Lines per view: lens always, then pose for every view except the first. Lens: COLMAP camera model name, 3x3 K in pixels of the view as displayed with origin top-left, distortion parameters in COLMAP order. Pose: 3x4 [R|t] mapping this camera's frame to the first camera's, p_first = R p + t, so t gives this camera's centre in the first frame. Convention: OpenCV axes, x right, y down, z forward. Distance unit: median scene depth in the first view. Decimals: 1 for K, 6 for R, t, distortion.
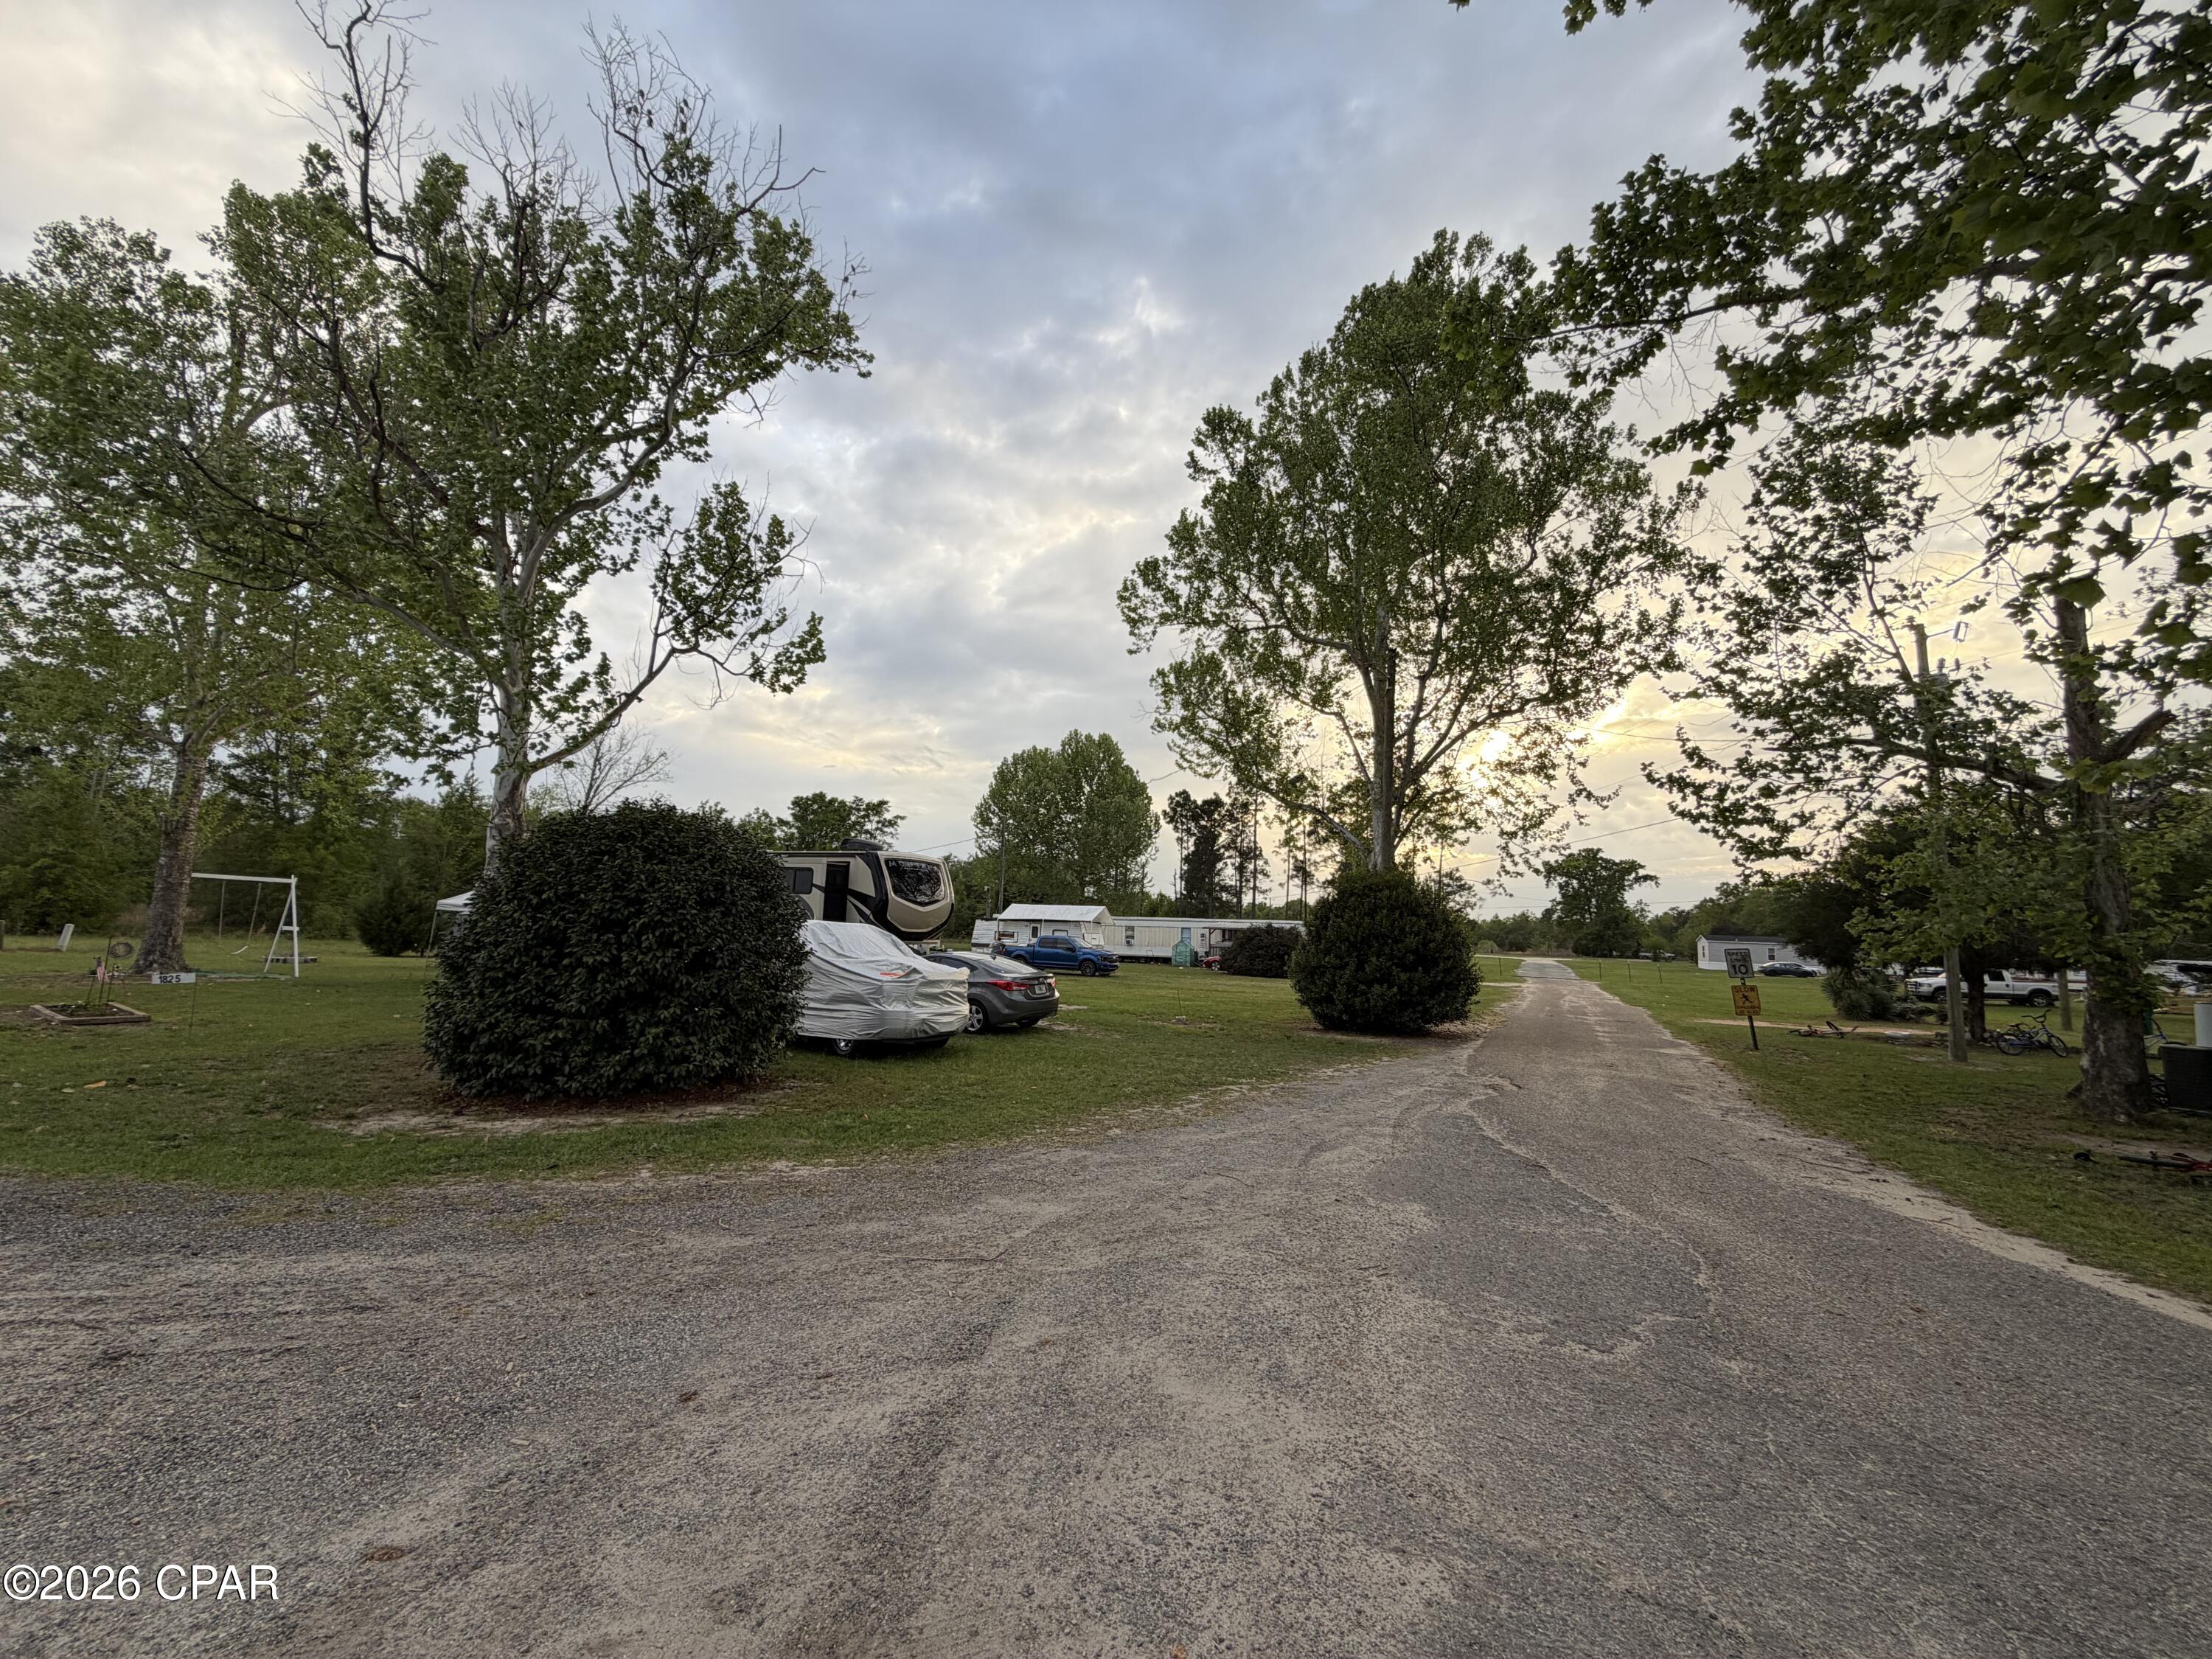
lens RADIAL K [[892.6, 0, 1104.6], [0, 892.6, 829.8], [0, 0, 1]] dist [0.015857, -0.000171]
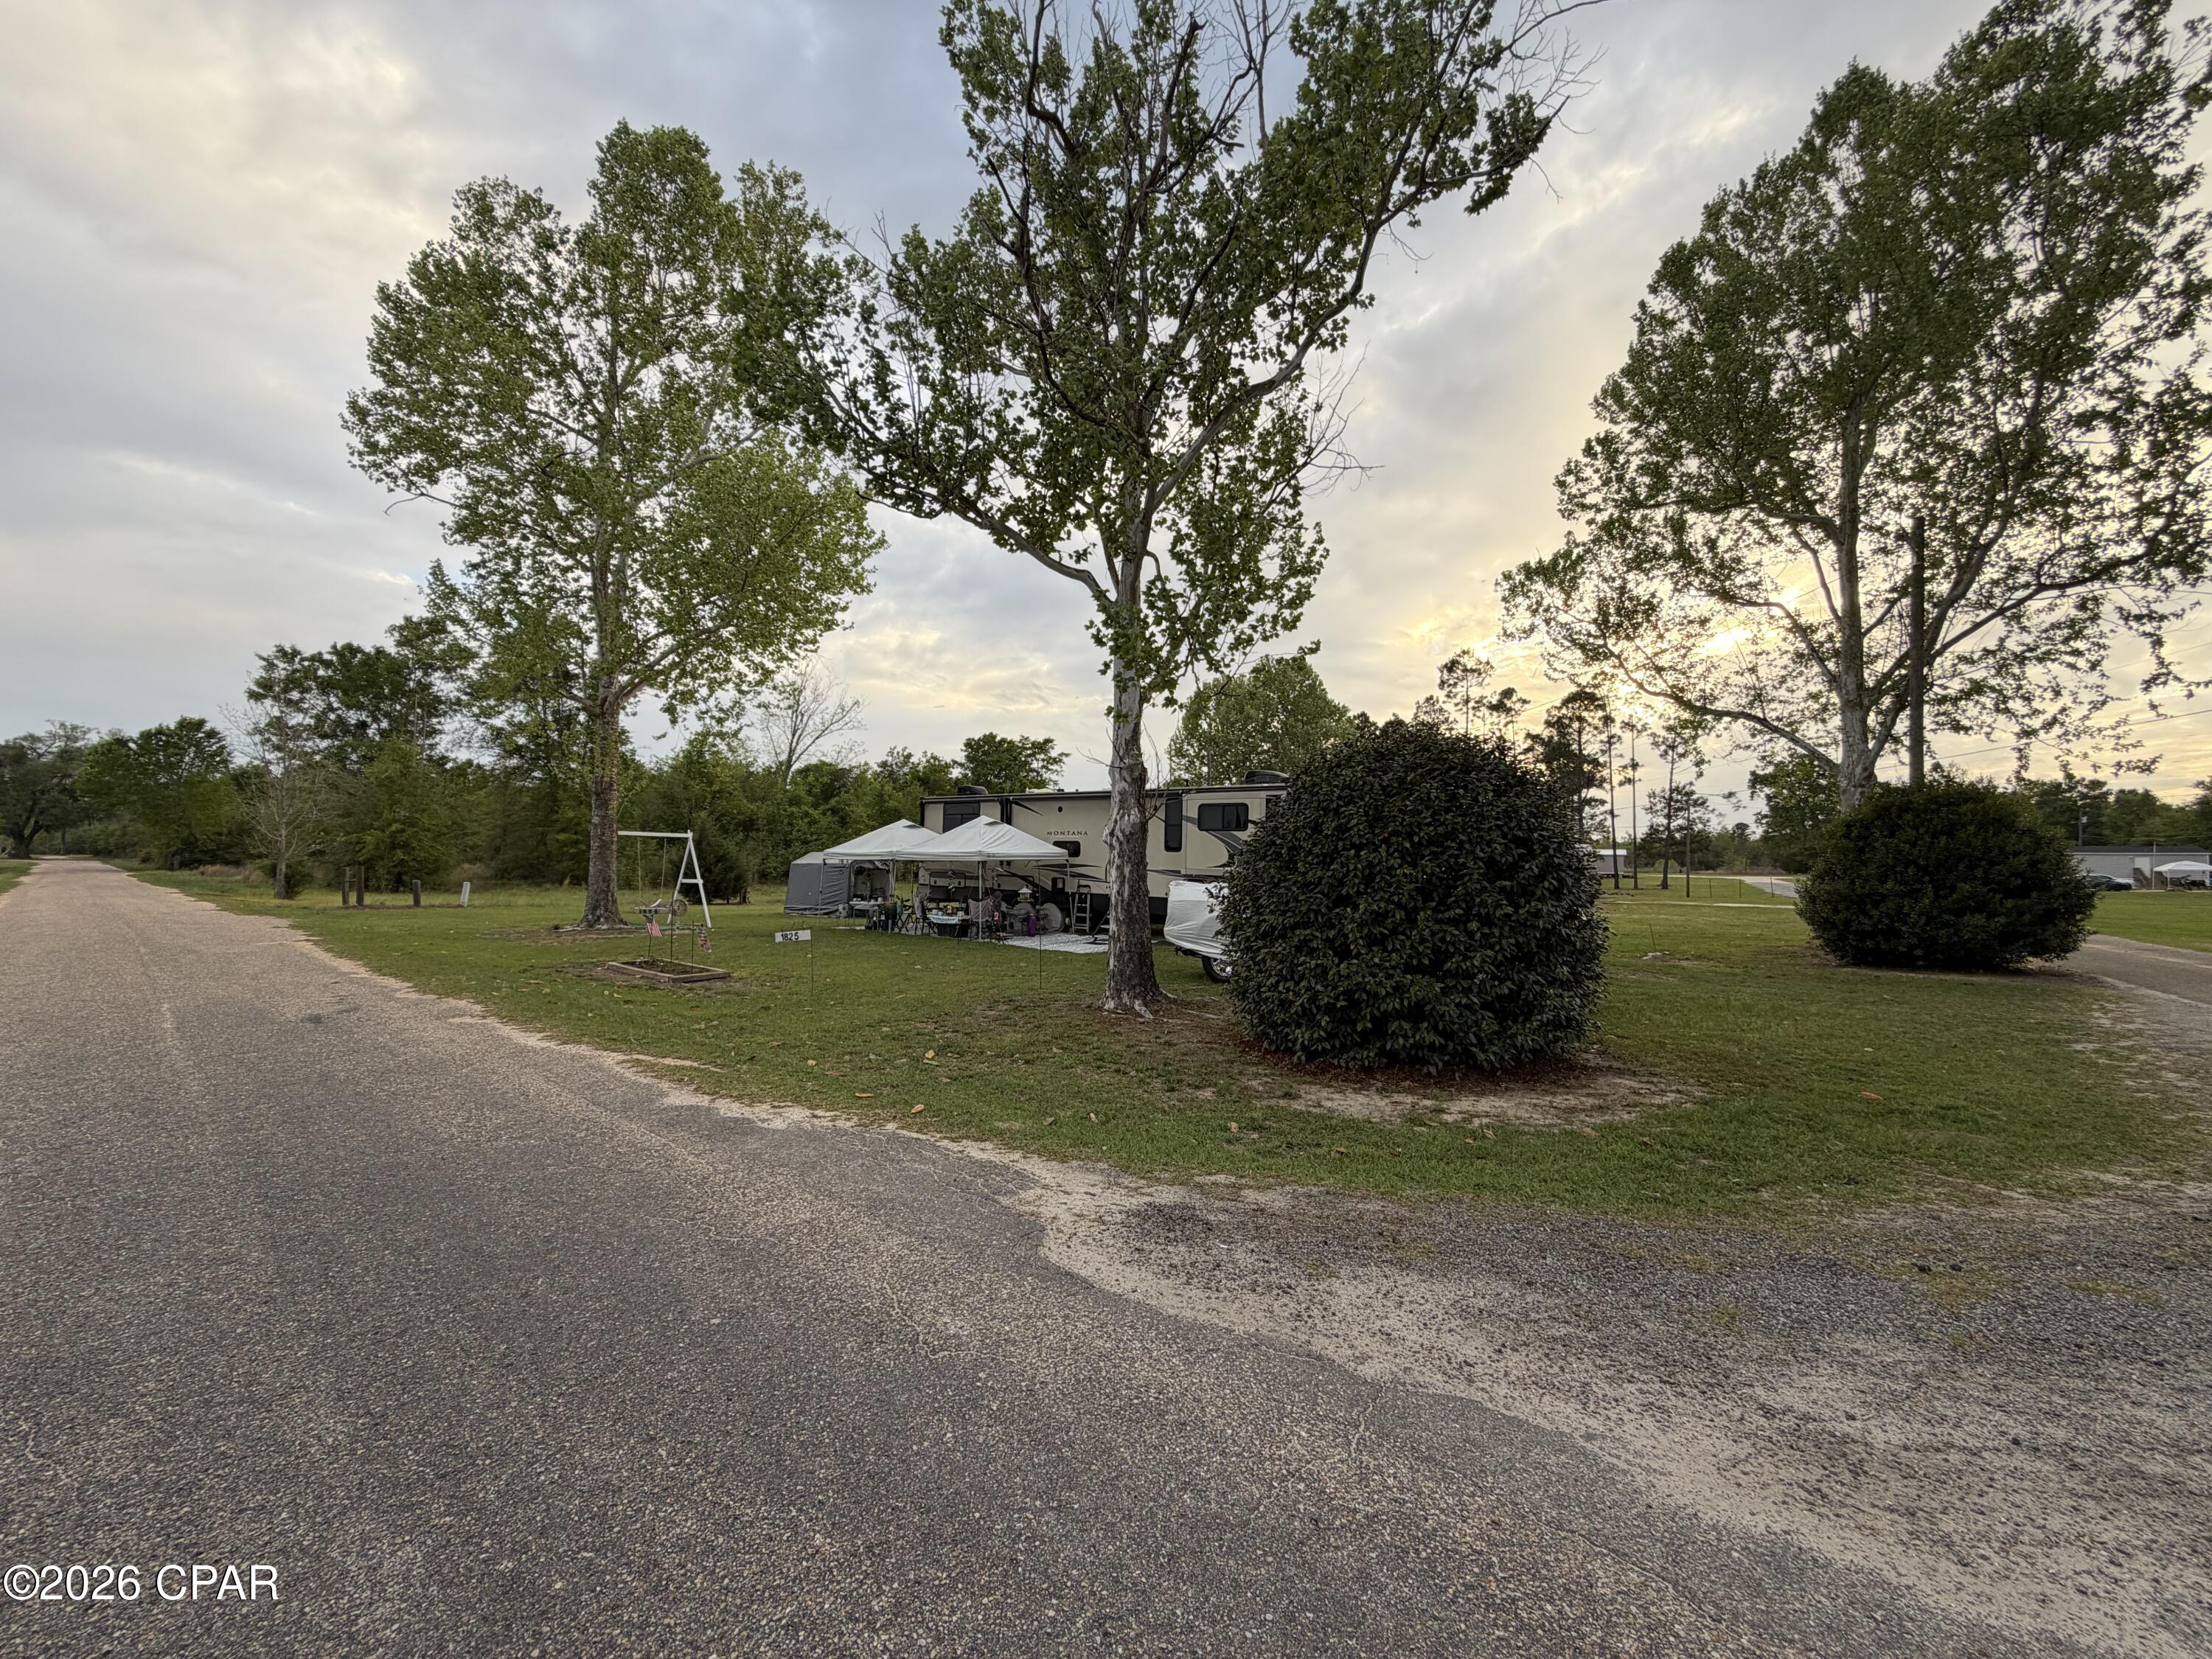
lens RADIAL K [[892.6, 0, 1097.1], [0, 892.6, 825.9], [0, 0, 1]] dist [0.015857, -0.000171]
pose [[0.992165, -0.035313, -0.119837, -0.103958], [0.043720, 0.996709, 0.068267, -0.001282], [0.117032, -0.072971, 0.990444, 0.014753]]
